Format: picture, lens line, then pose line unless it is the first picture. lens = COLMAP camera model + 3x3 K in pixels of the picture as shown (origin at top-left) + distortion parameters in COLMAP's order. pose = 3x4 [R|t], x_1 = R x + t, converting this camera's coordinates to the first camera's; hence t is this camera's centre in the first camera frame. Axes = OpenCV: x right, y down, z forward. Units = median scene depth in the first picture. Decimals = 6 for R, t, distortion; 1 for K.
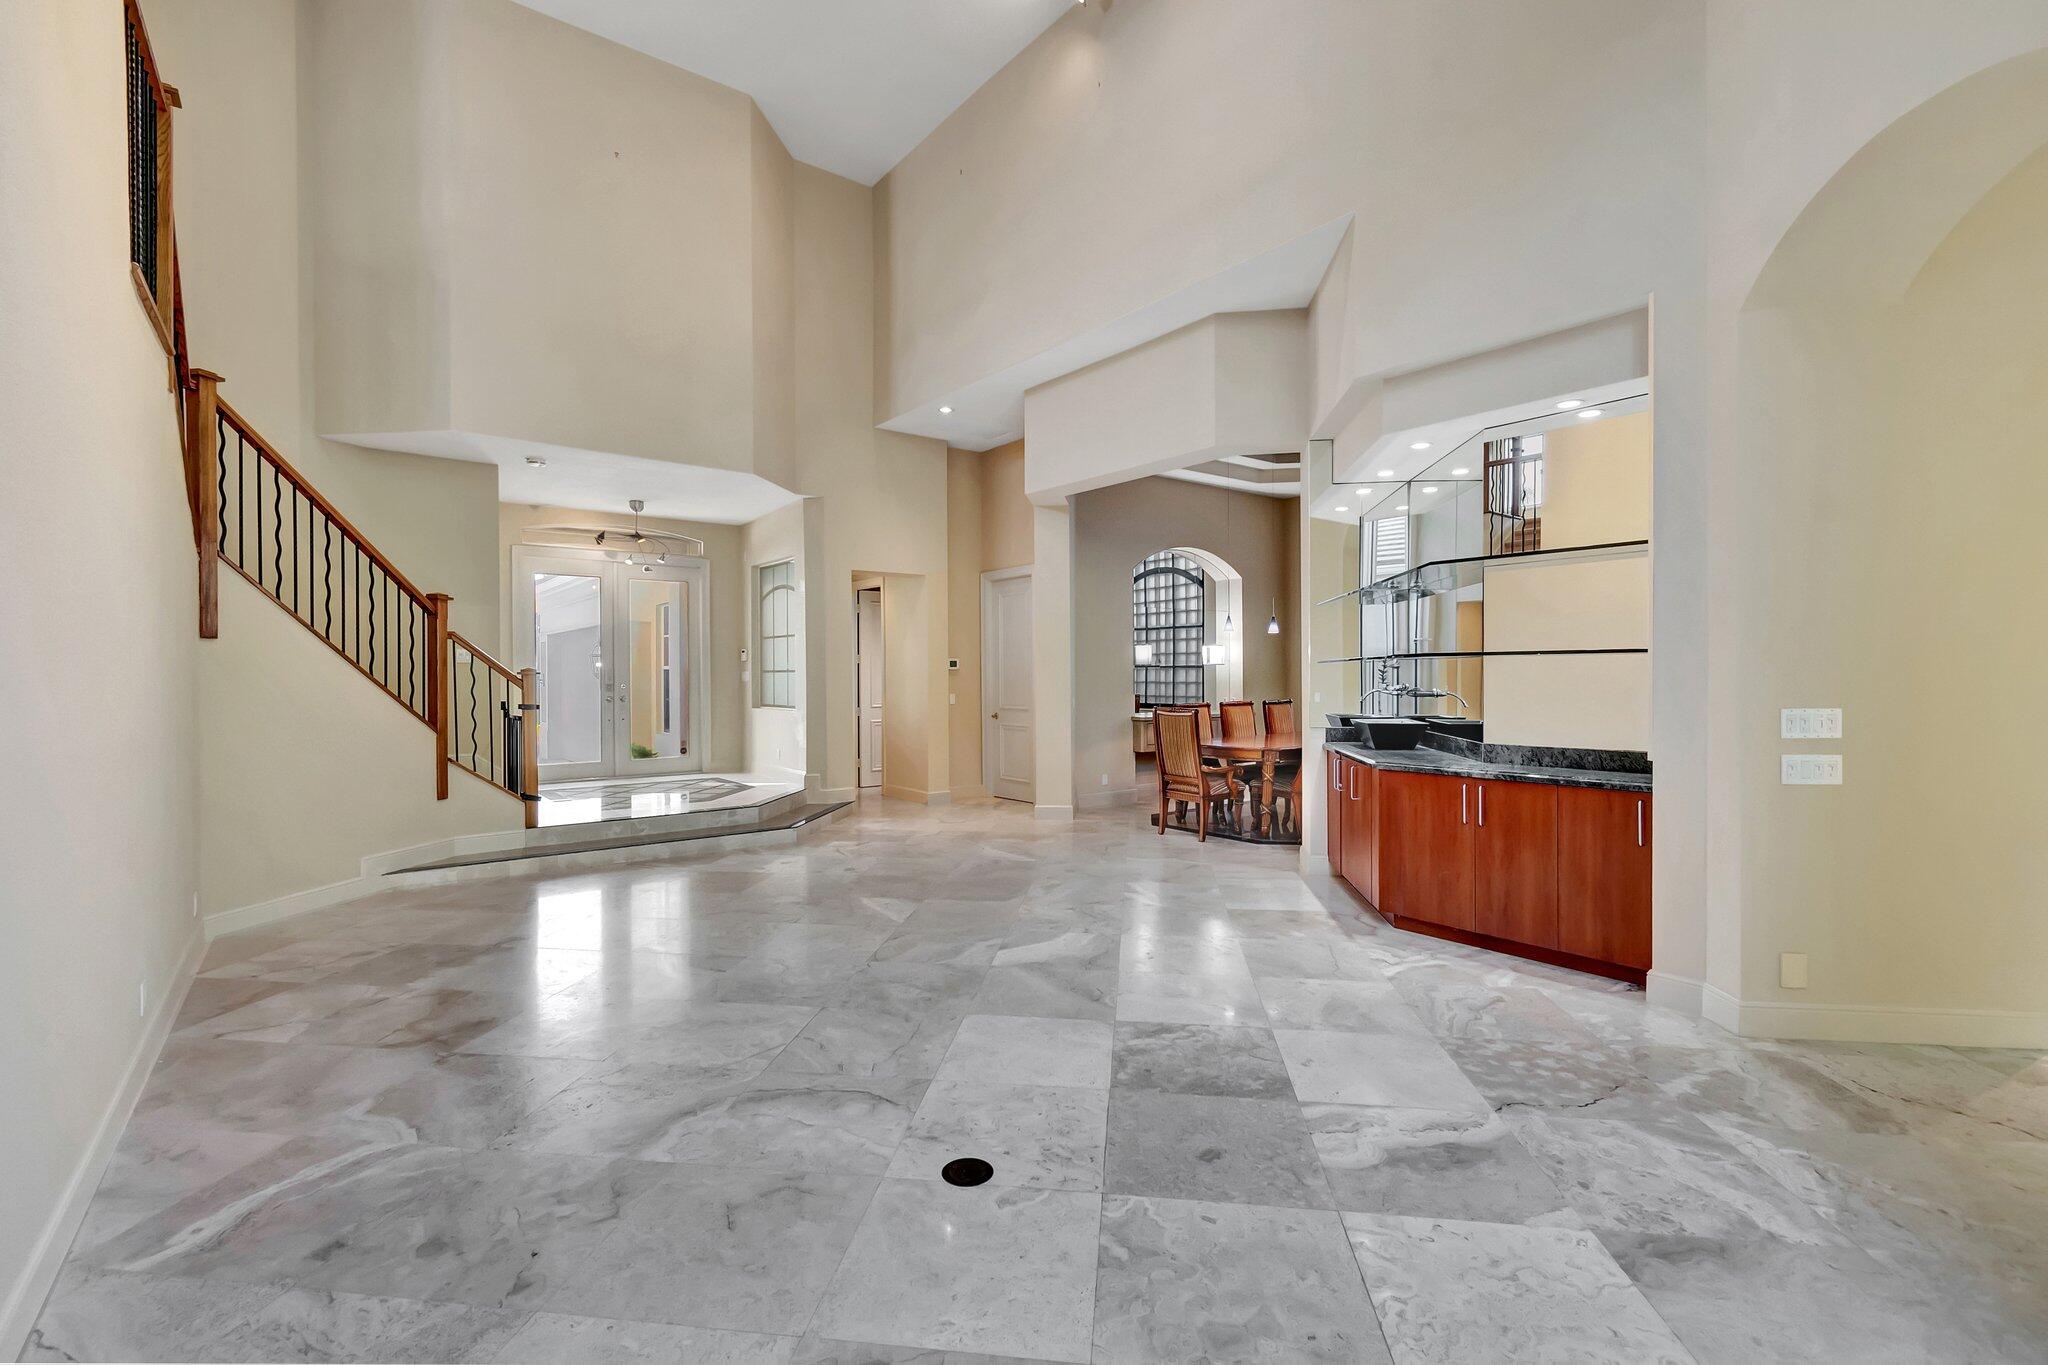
lens RADIAL K [[906.7, 0, 1016.5], [0, 906.7, 678.3], [0, 0, 1]] dist [0.001116, -0.000265]
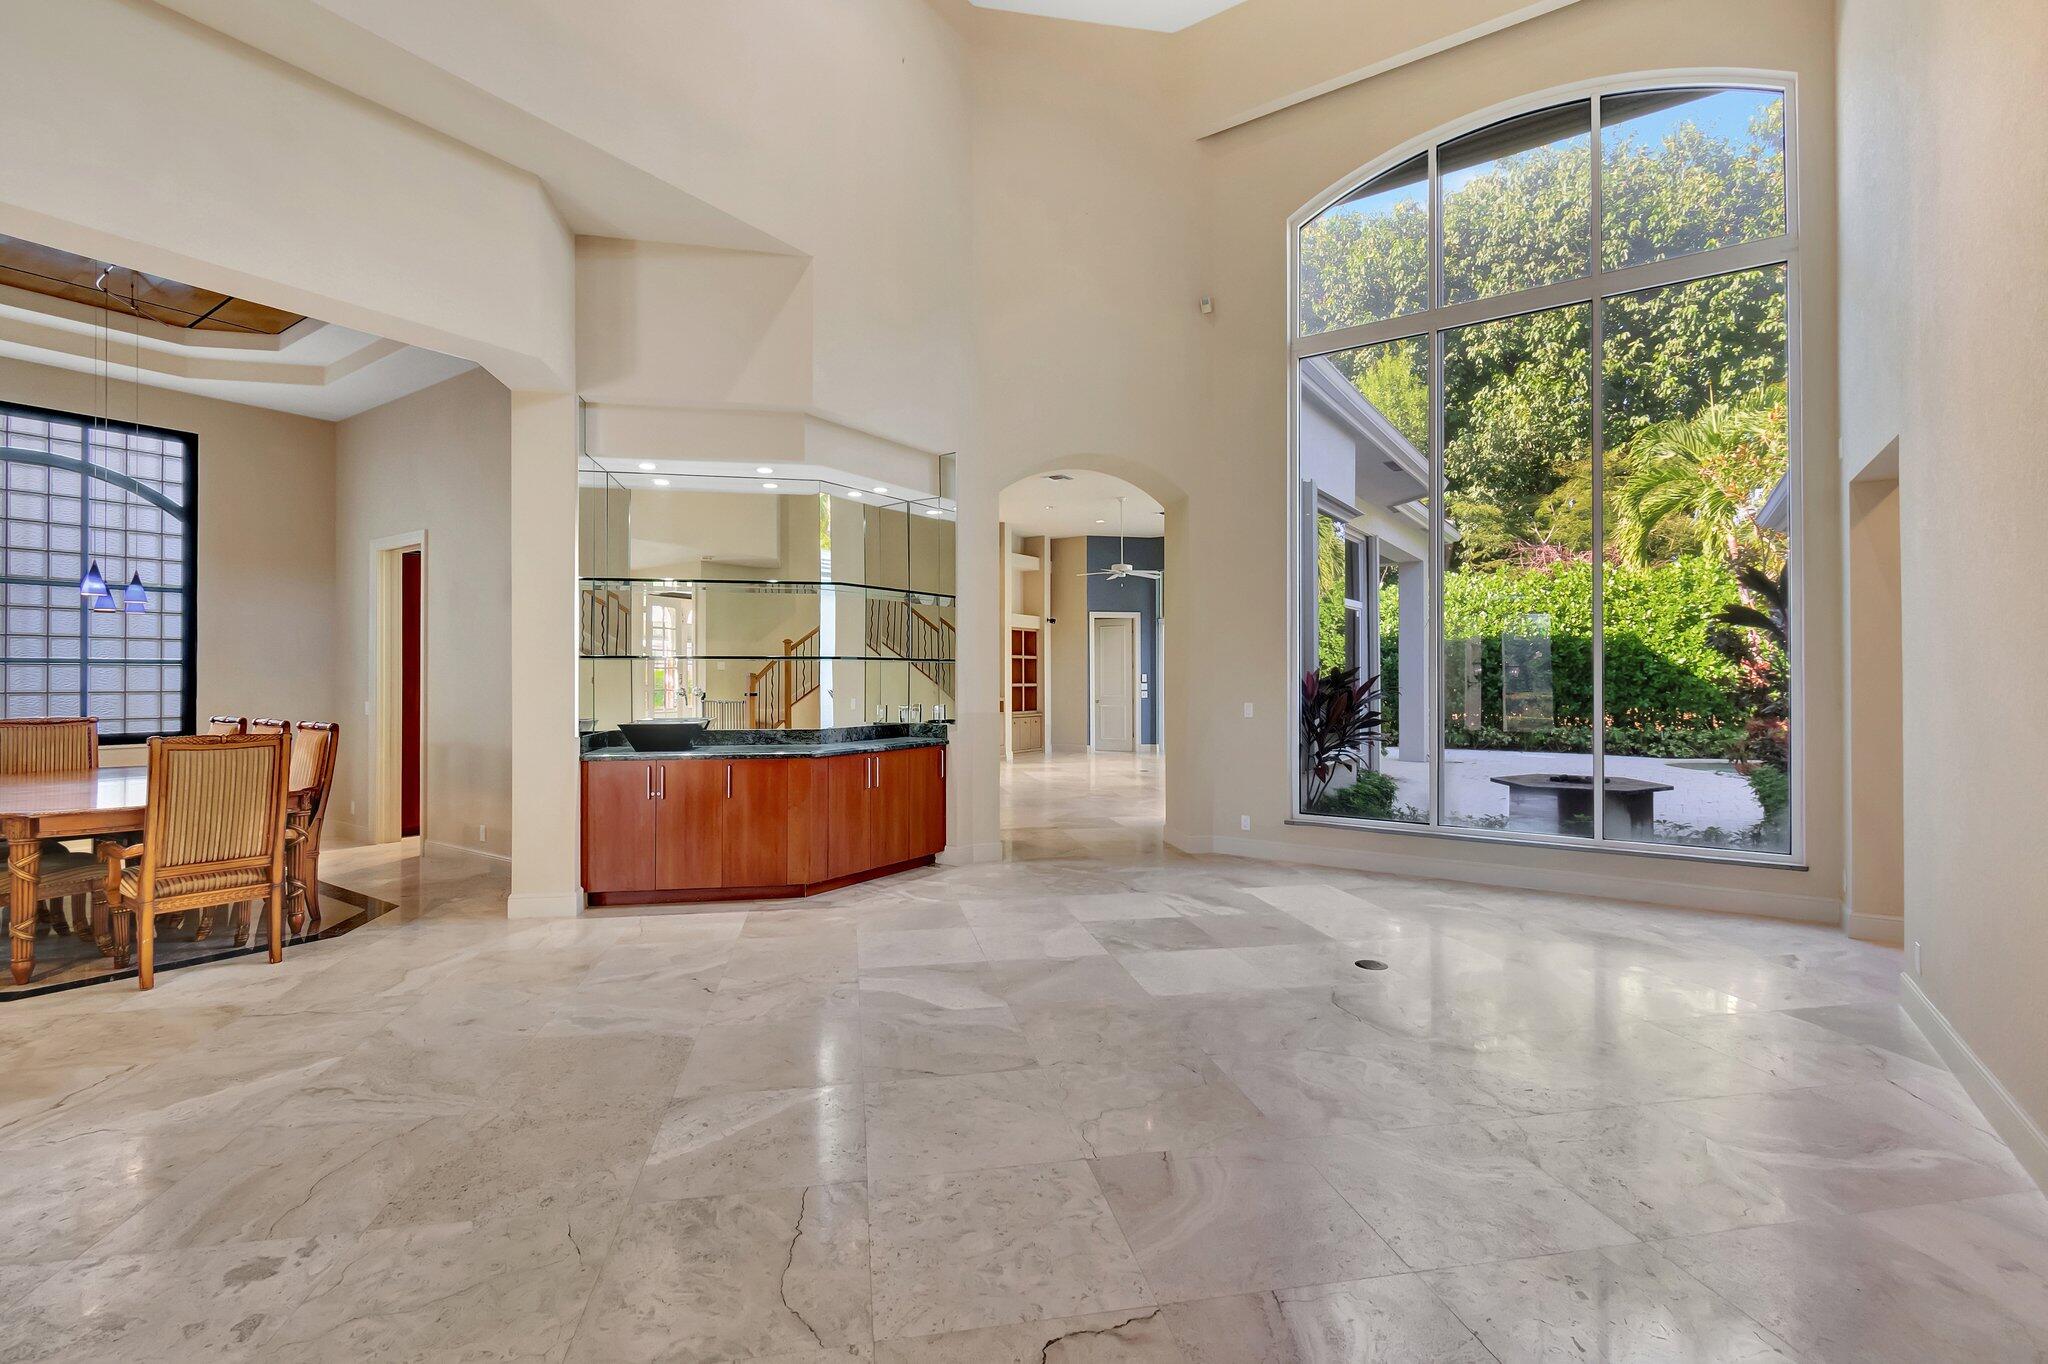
lens RADIAL K [[906.7, 0, 1016.5], [0, 906.7, 677.8], [0, 0, 1]] dist [0.001116, -0.000265]
pose [[-0.301724, 0.004449, 0.953385, -0.893818], [0.009816, 0.999951, -0.001560, 0.004686], [-0.953345, 0.008888, -0.301752, 1.301861]]
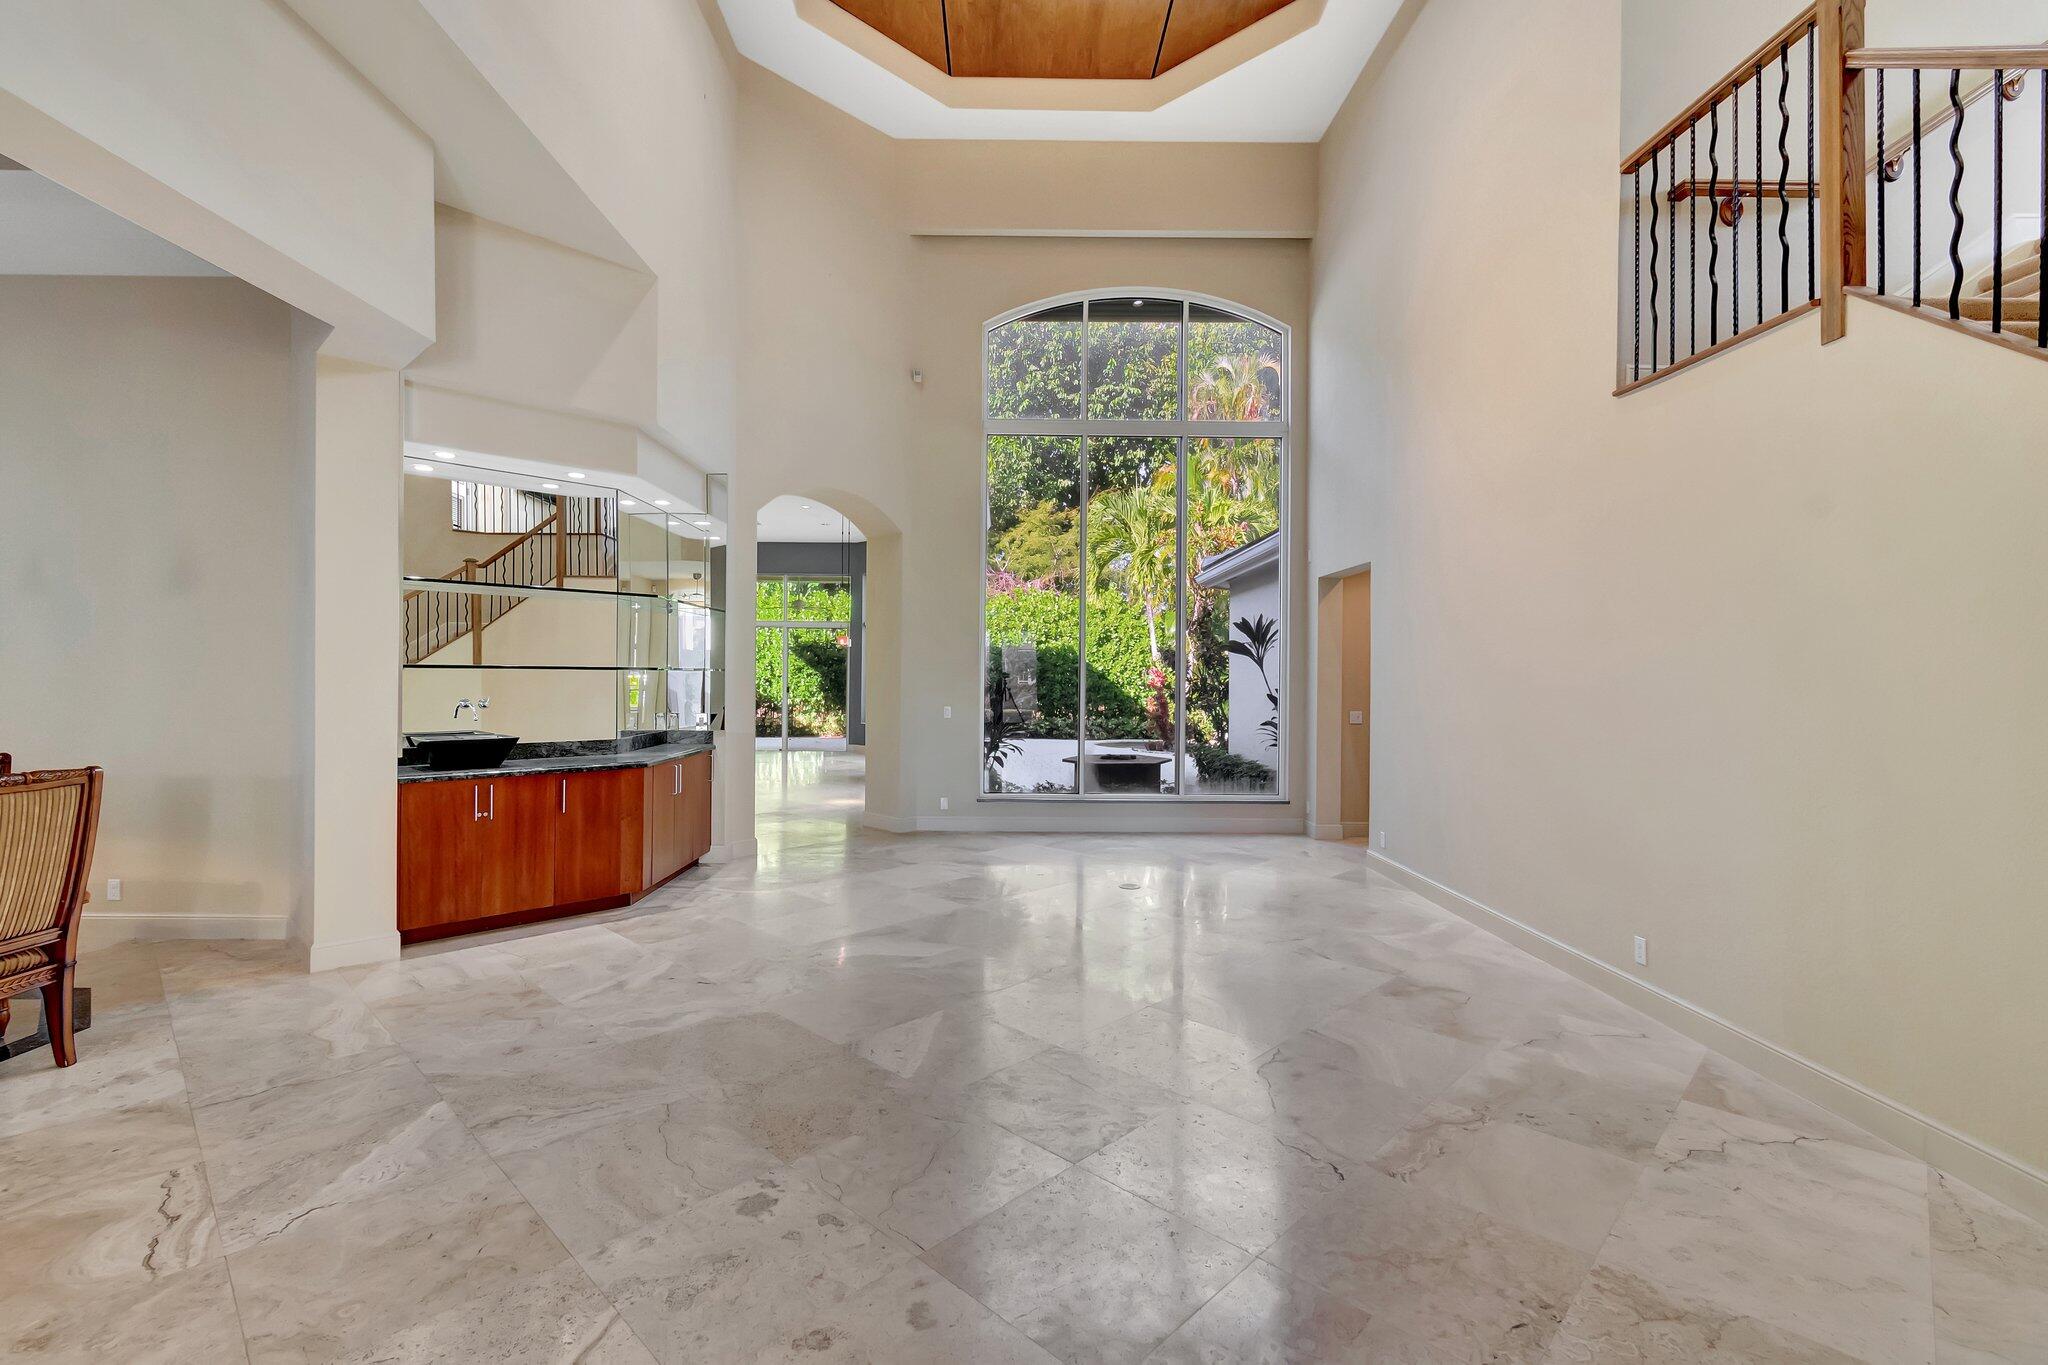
lens RADIAL K [[902.1, 0, 998.2], [0, 902.1, 679.1], [0, 0, 1]] dist [0.000614, -0.000038]
pose [[-0.792263, -0.004871, 0.610161, -0.776529], [0.000315, 0.999965, 0.008392, -0.025838], [-0.610180, 0.006841, -0.792233, 1.931672]]
